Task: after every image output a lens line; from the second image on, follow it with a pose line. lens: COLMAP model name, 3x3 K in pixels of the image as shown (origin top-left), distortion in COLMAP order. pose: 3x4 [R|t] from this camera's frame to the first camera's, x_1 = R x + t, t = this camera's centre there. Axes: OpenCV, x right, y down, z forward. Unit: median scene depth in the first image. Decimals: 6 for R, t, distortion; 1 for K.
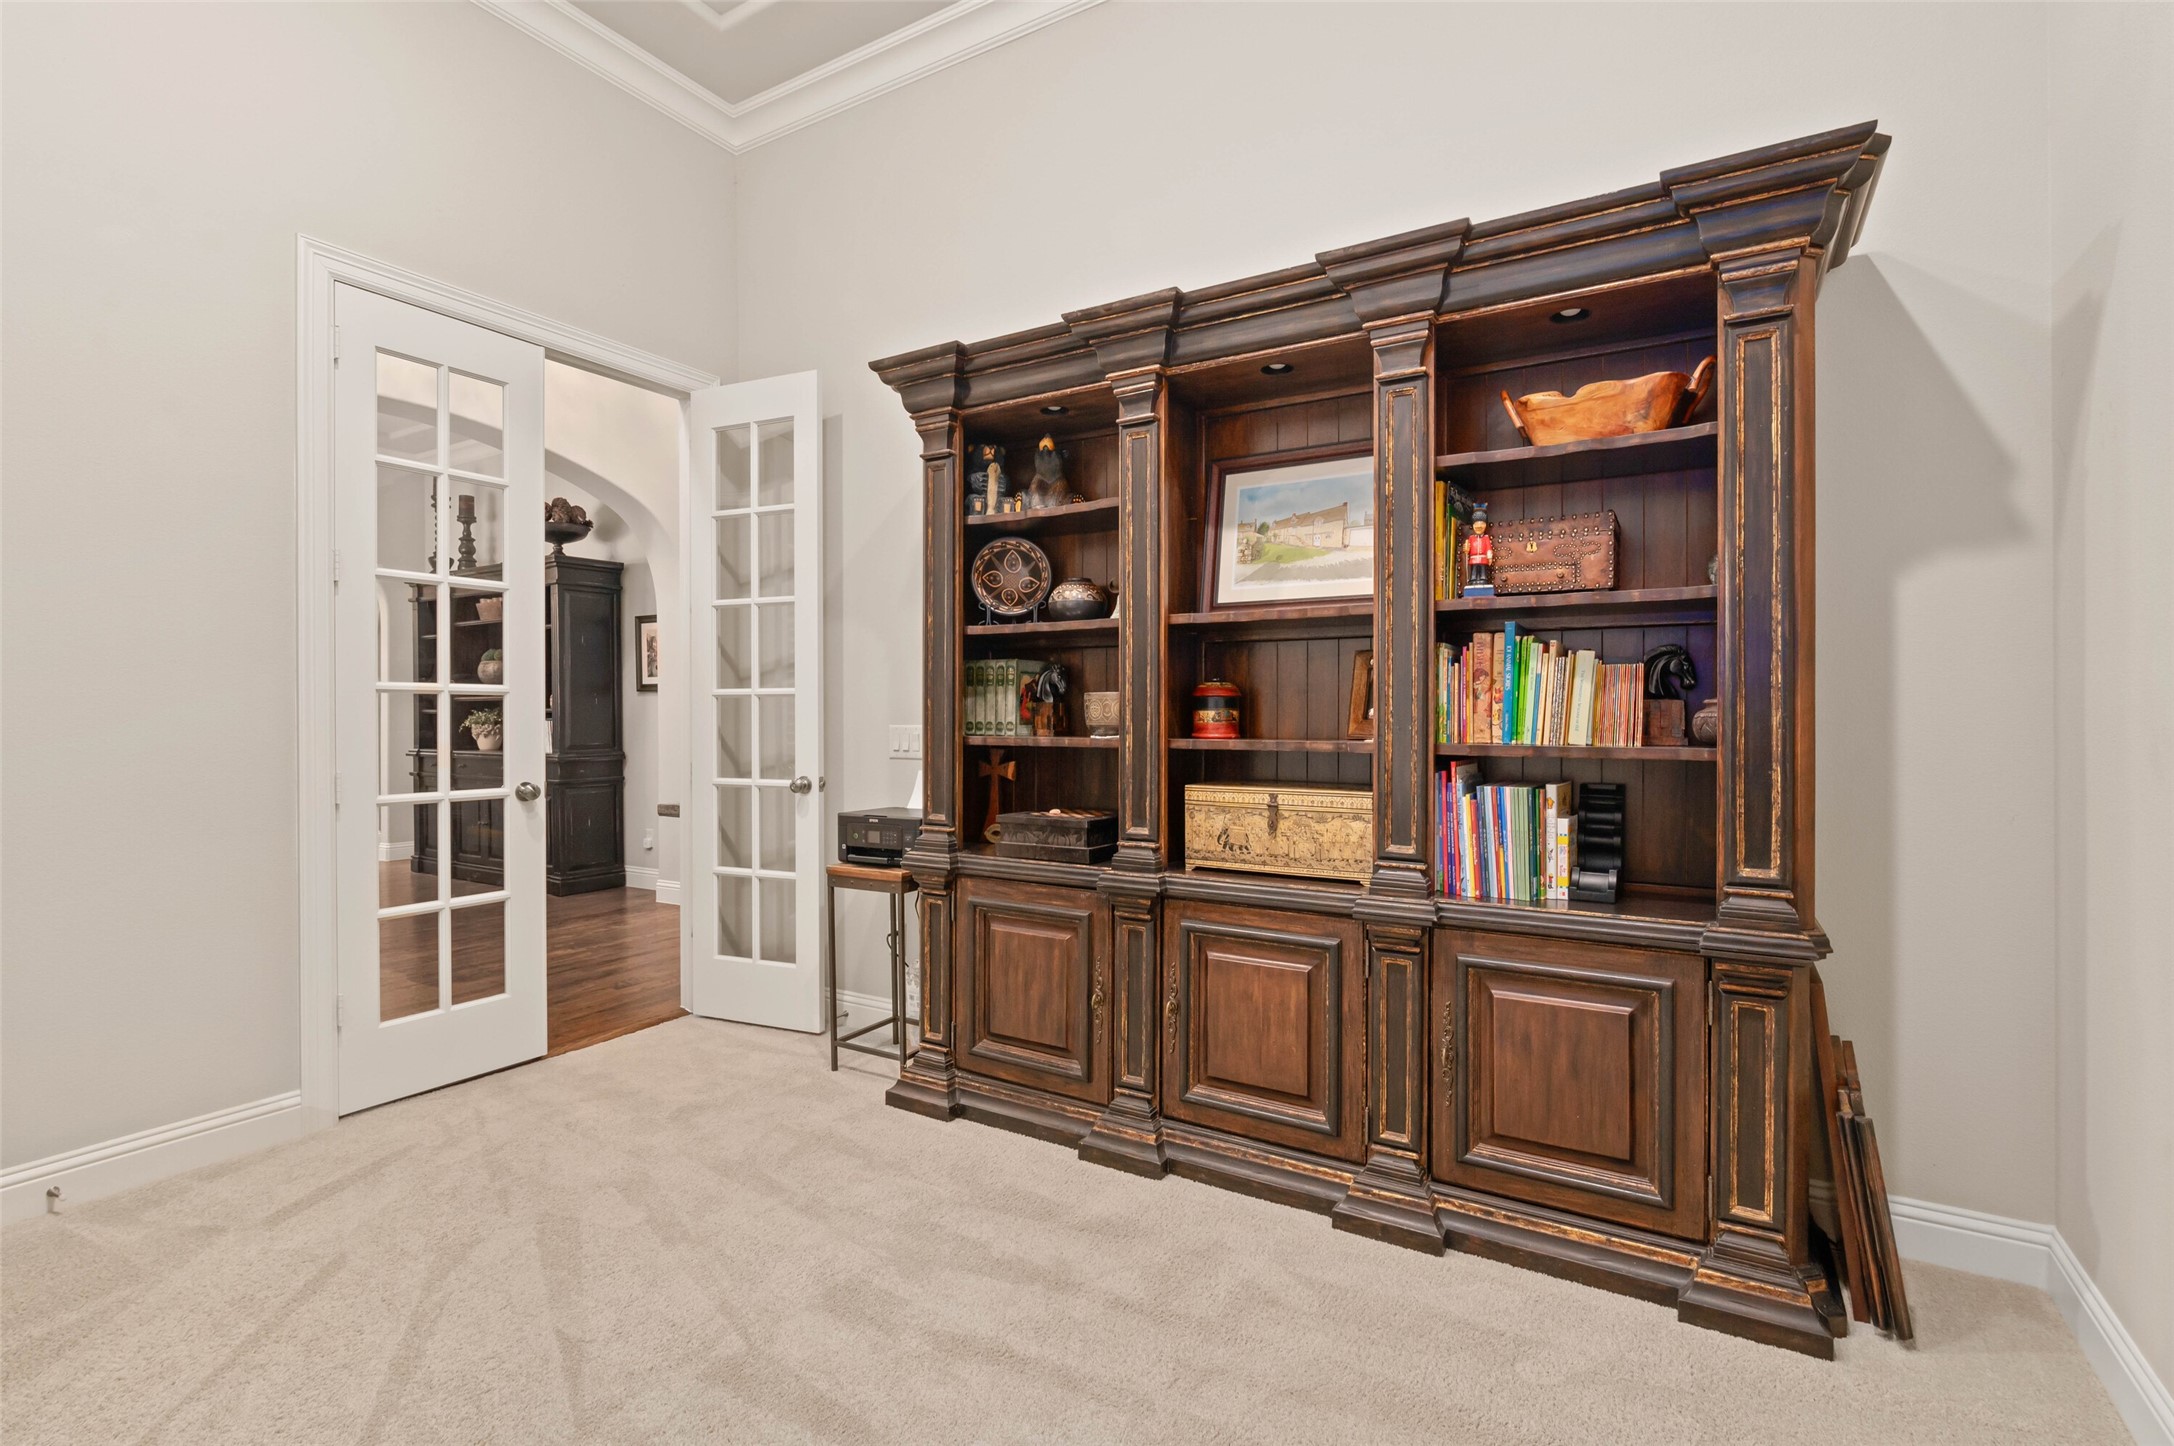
lens RADIAL K [[1002.2, 0, 1093.1], [0, 1002.2, 723.7], [0, 0, 1]] dist [-0.009117, 0.000602]
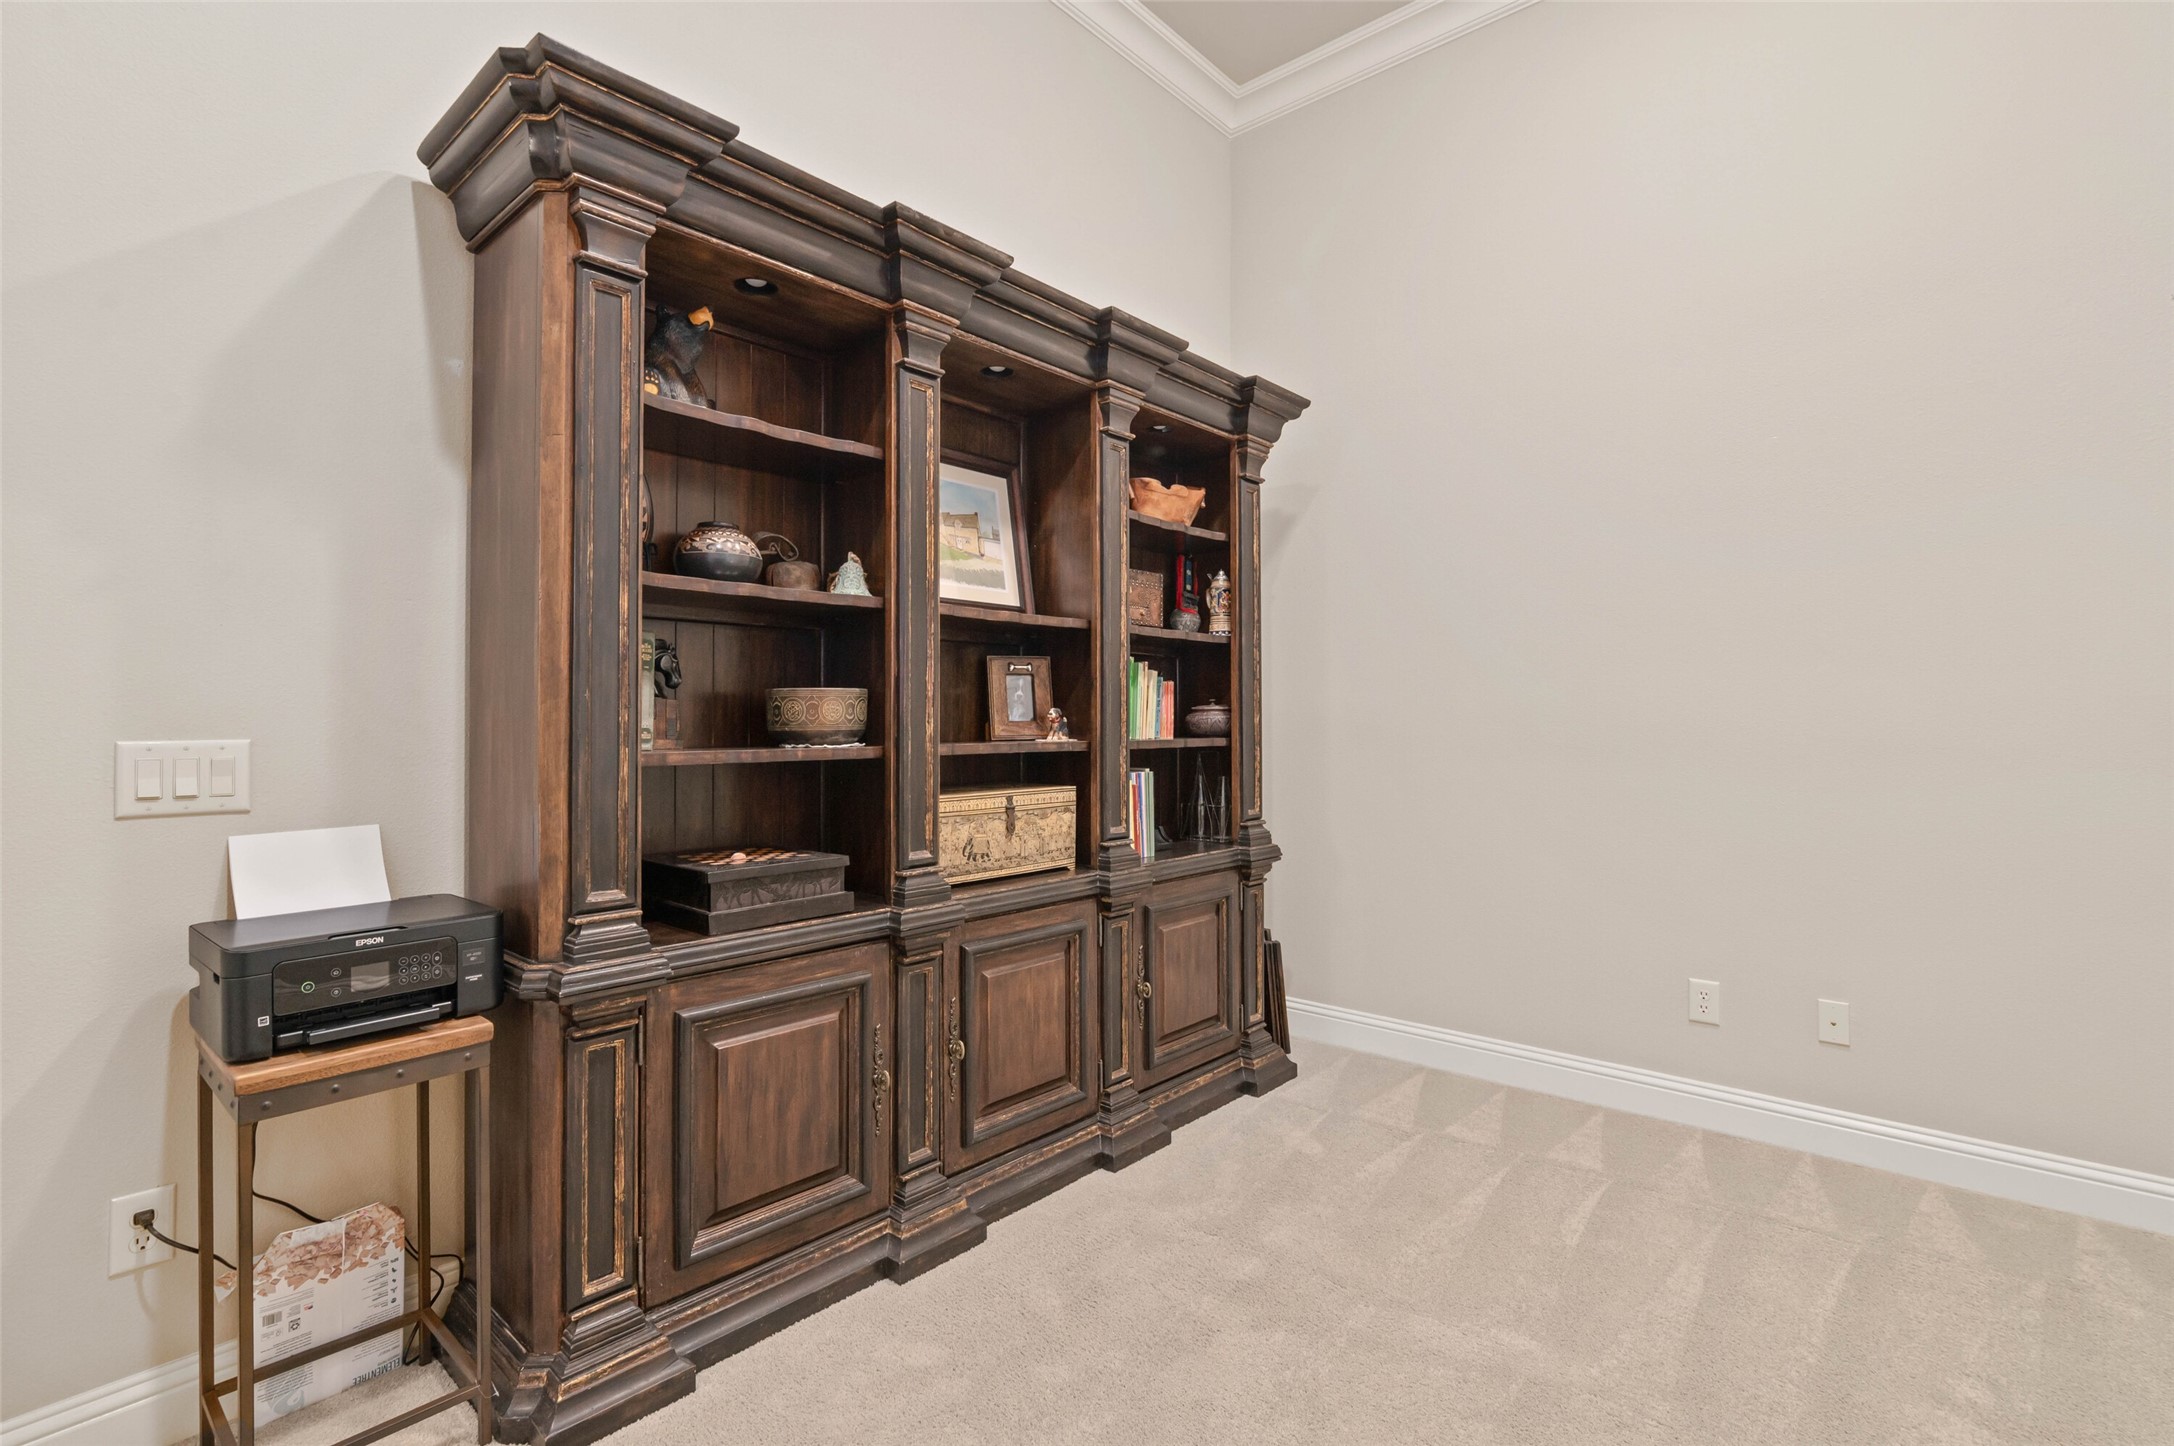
lens RADIAL K [[1002.2, 0, 1092.3], [0, 1002.2, 712.7], [0, 0, 1]] dist [-0.009117, 0.000602]
pose [[0.178754, 0.004191, 0.983885, -0.780264], [0.009799, 0.999934, -0.006039, -0.006267], [-0.983845, 0.010721, 0.178701, 0.729219]]
